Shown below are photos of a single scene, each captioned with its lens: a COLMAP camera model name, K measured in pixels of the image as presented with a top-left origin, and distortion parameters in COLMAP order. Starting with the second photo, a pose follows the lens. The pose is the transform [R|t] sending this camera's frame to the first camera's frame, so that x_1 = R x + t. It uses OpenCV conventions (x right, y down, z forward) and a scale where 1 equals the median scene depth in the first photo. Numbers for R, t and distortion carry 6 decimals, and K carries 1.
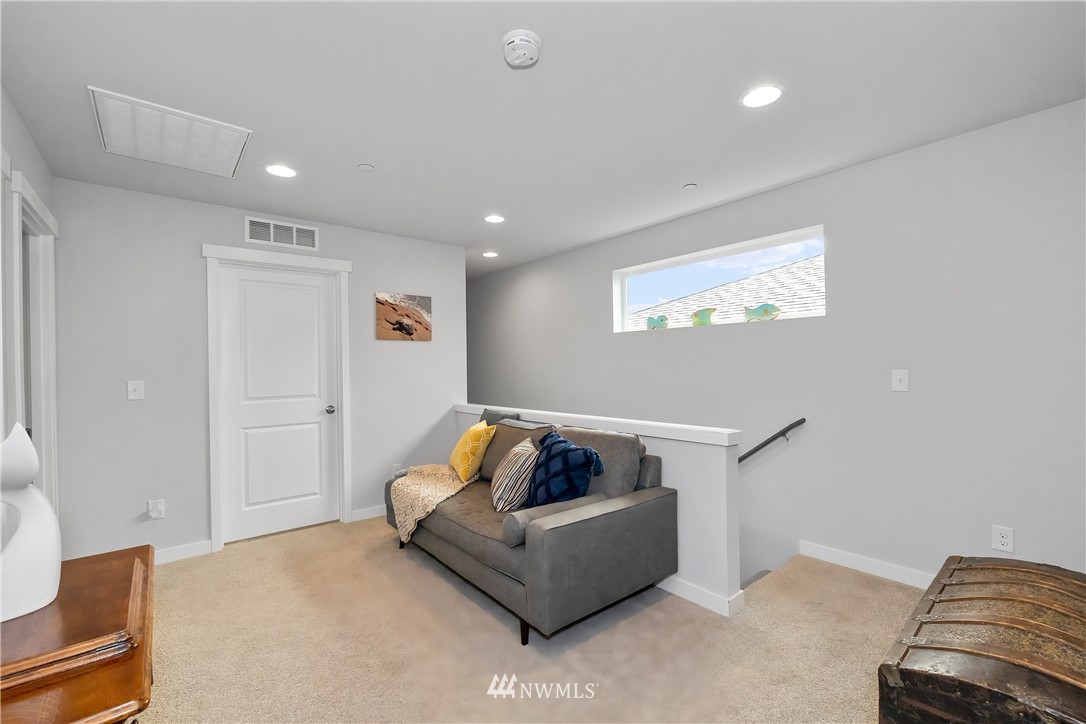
lens RADIAL K [[471.3, 0, 541.1], [0, 471.3, 362.5], [0, 0, 1]] dist [0.006690, -0.002027]
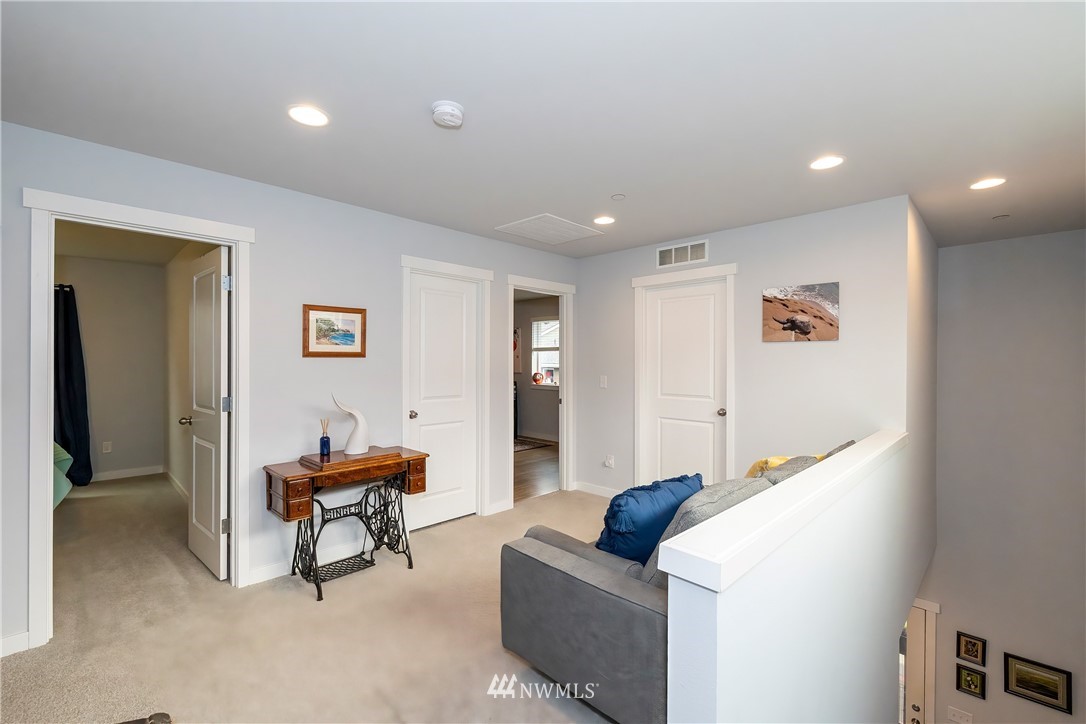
lens RADIAL K [[471.3, 0, 543.9], [0, 471.3, 364.1], [0, 0, 1]] dist [0.006690, -0.002027]
pose [[0.104601, 0.024345, -0.994216, 0.497347], [0.002808, 0.999689, 0.024774, -0.029286], [0.994510, -0.005383, 0.104501, 0.476908]]
